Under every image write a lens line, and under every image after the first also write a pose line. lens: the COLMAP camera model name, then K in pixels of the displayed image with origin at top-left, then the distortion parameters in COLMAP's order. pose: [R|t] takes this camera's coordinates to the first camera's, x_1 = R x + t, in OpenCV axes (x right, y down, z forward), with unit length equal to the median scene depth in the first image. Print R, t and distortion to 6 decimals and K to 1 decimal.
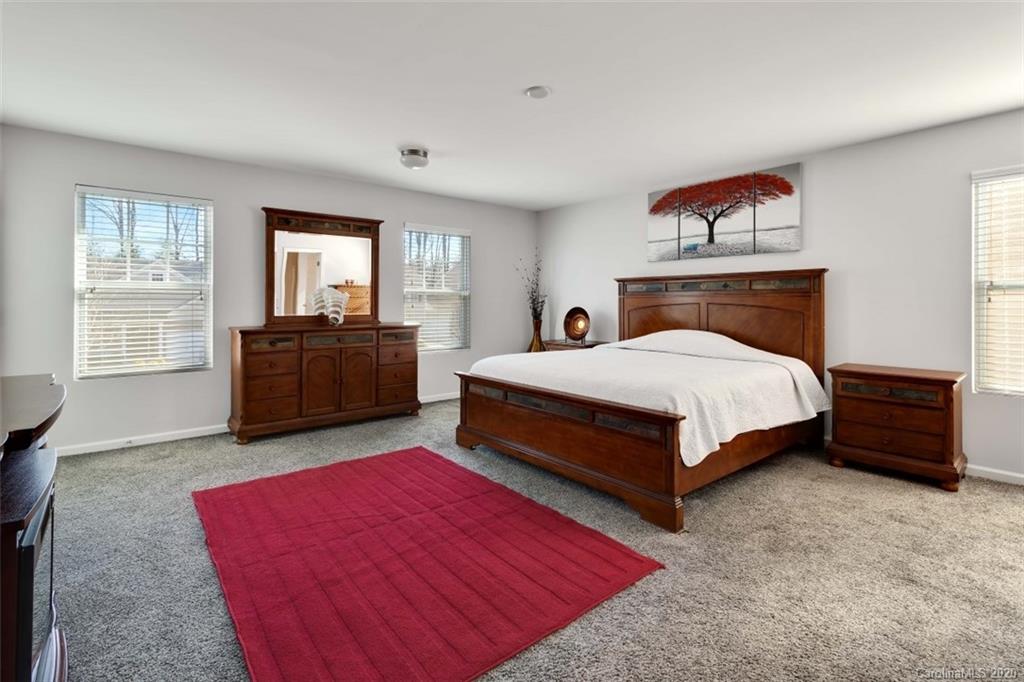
lens RADIAL K [[487.9, 0, 522.2], [0, 487.9, 300.6], [0, 0, 1]] dist [0.000328, 0.000016]
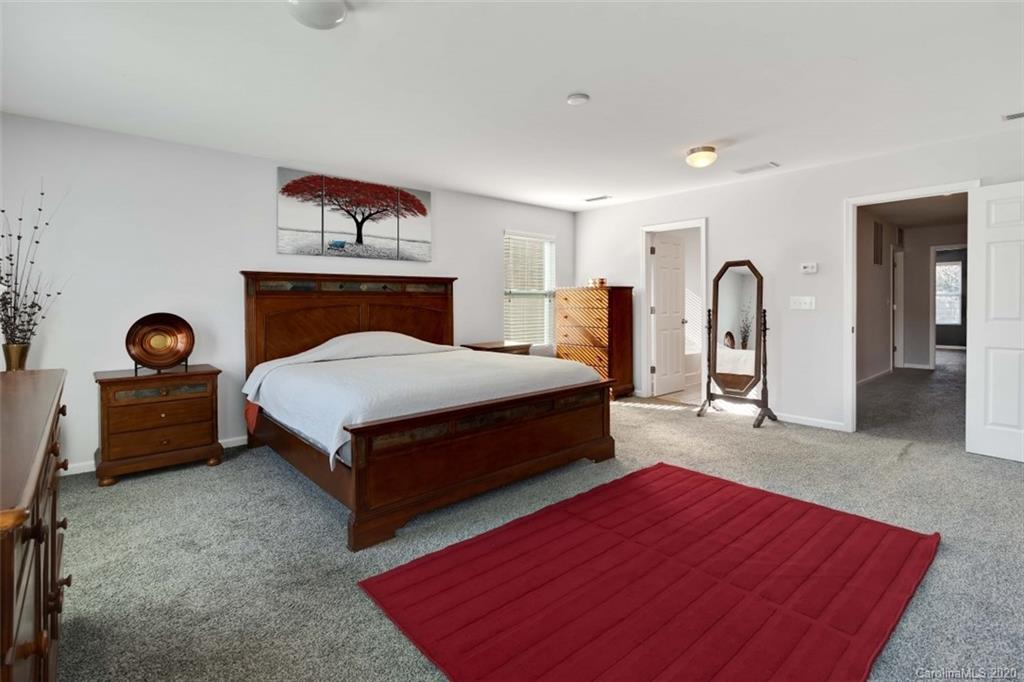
lens RADIAL K [[487.9, 0, 522.2], [0, 487.9, 300.6], [0, 0, 1]] dist [0.000328, 0.000016]
pose [[-0.038124, -0.002151, 0.999271, -0.614744], [0.001530, 0.999996, 0.002211, -0.003601], [-0.999272, 0.001614, -0.038121, 0.706813]]
